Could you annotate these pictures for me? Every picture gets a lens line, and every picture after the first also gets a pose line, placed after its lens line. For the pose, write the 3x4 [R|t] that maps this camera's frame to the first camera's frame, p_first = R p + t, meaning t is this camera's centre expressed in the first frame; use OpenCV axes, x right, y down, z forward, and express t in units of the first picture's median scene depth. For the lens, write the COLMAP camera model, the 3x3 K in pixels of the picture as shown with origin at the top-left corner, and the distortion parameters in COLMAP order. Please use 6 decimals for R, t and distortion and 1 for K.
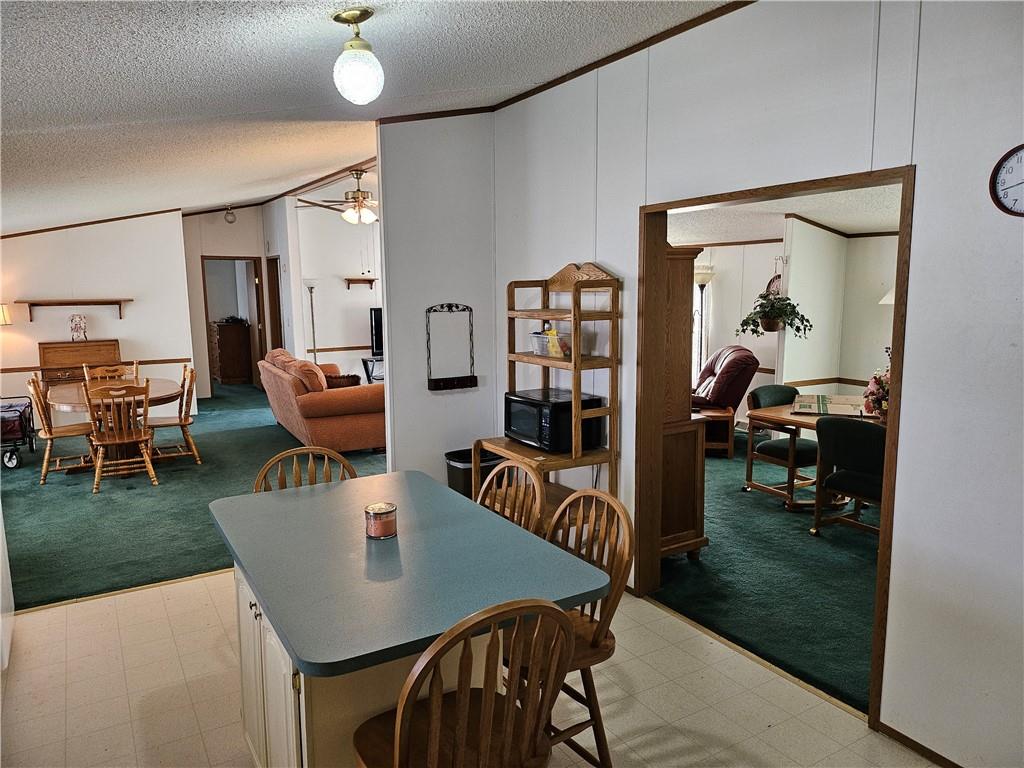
lens RADIAL K [[721.3, 0, 513.3], [0, 721.3, 391.1], [0, 0, 1]] dist [0.072212, -0.082745]
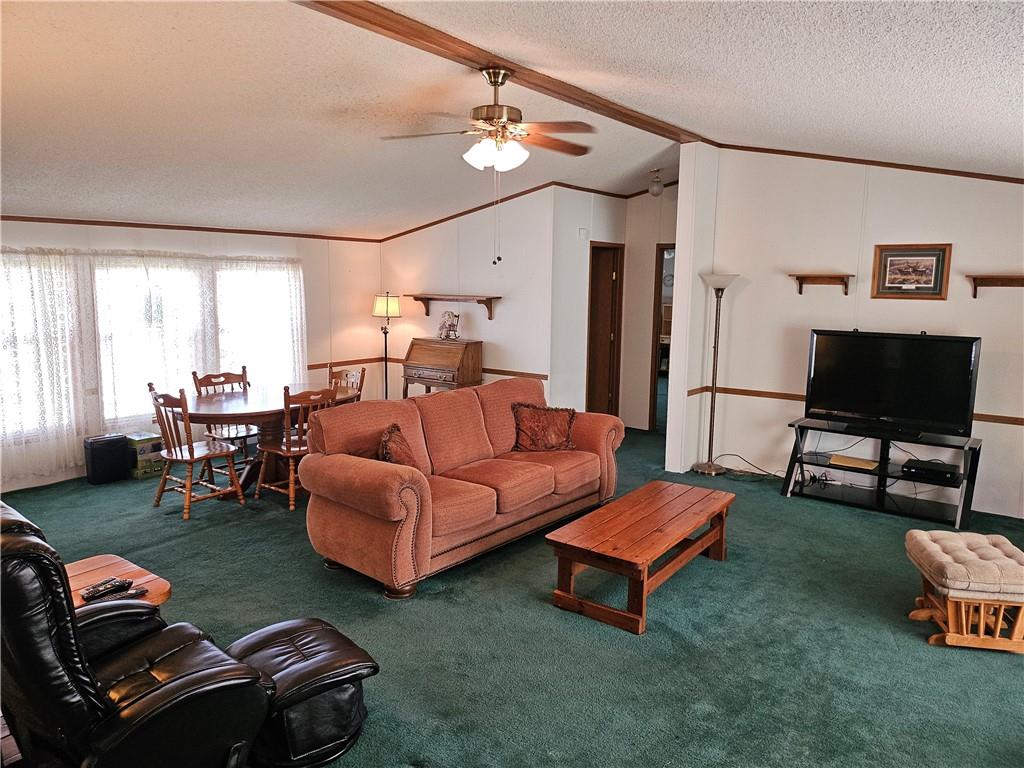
lens RADIAL K [[721.3, 0, 510.9], [0, 721.3, 378.7], [0, 0, 1]] dist [0.072212, -0.082745]
pose [[0.376525, 0.141207, -0.915582, 0.349963], [-0.154066, 0.984097, 0.088415, -0.143084], [0.913506, 0.107769, 0.392292, 0.912381]]
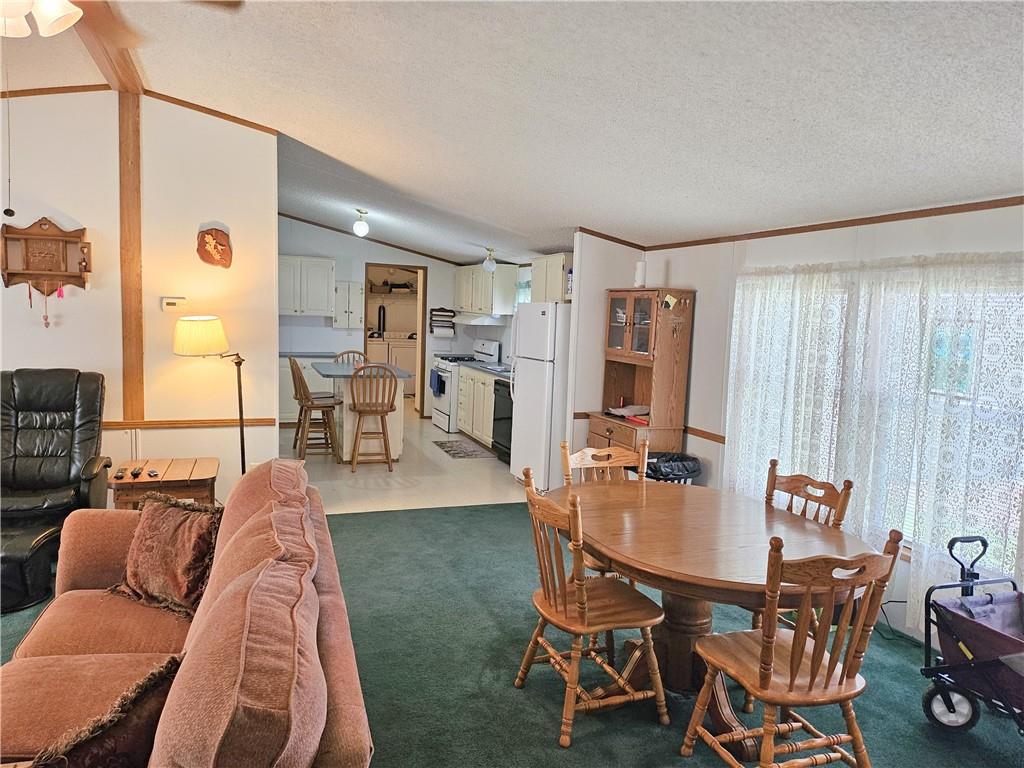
lens RADIAL K [[721.3, 0, 512.7], [0, 721.3, 386.4], [0, 0, 1]] dist [0.072212, -0.082745]
pose [[-0.982648, -0.052599, 0.177866, -0.505312], [-0.006409, 0.968004, 0.250852, -0.187468], [-0.185370, 0.245360, -0.951544, 1.401140]]
